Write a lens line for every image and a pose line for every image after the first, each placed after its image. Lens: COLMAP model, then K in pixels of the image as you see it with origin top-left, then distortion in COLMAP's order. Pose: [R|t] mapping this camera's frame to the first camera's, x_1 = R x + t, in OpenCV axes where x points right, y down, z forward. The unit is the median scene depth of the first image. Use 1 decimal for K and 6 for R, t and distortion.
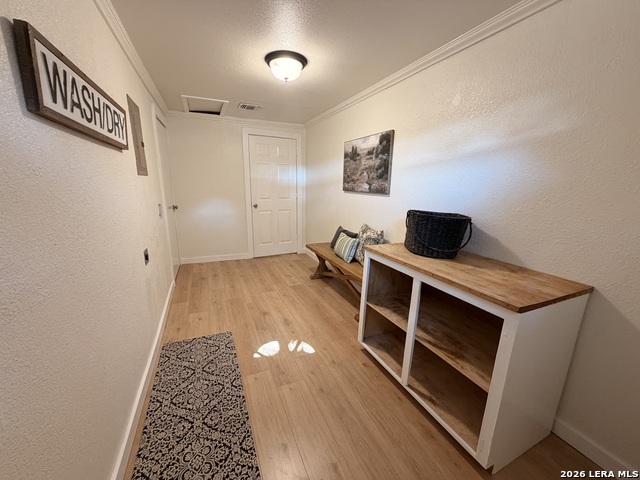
lens RADIAL K [[255.7, 0, 322.2], [0, 255.7, 242.2], [0, 0, 1]] dist [-0.001722, 0.000715]
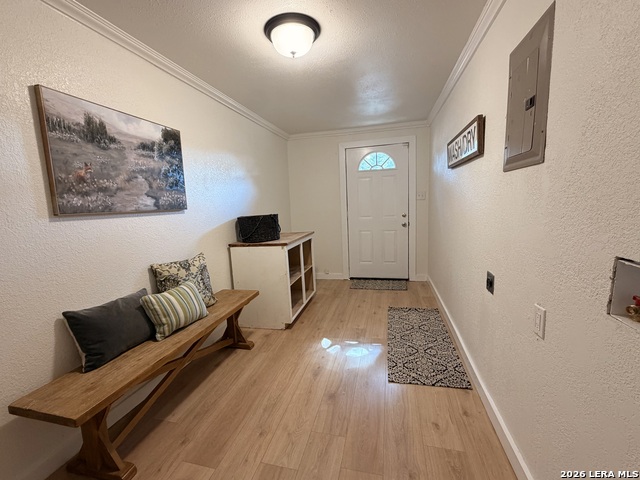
lens RADIAL K [[255.7, 0, 322.1], [0, 255.7, 240.4], [0, 0, 1]] dist [-0.001722, 0.000715]
pose [[-0.774694, -0.079982, 0.627257, -0.530740], [0.170367, 0.928886, 0.328855, -0.266338], [-0.608953, 0.361626, -0.705977, 1.233326]]
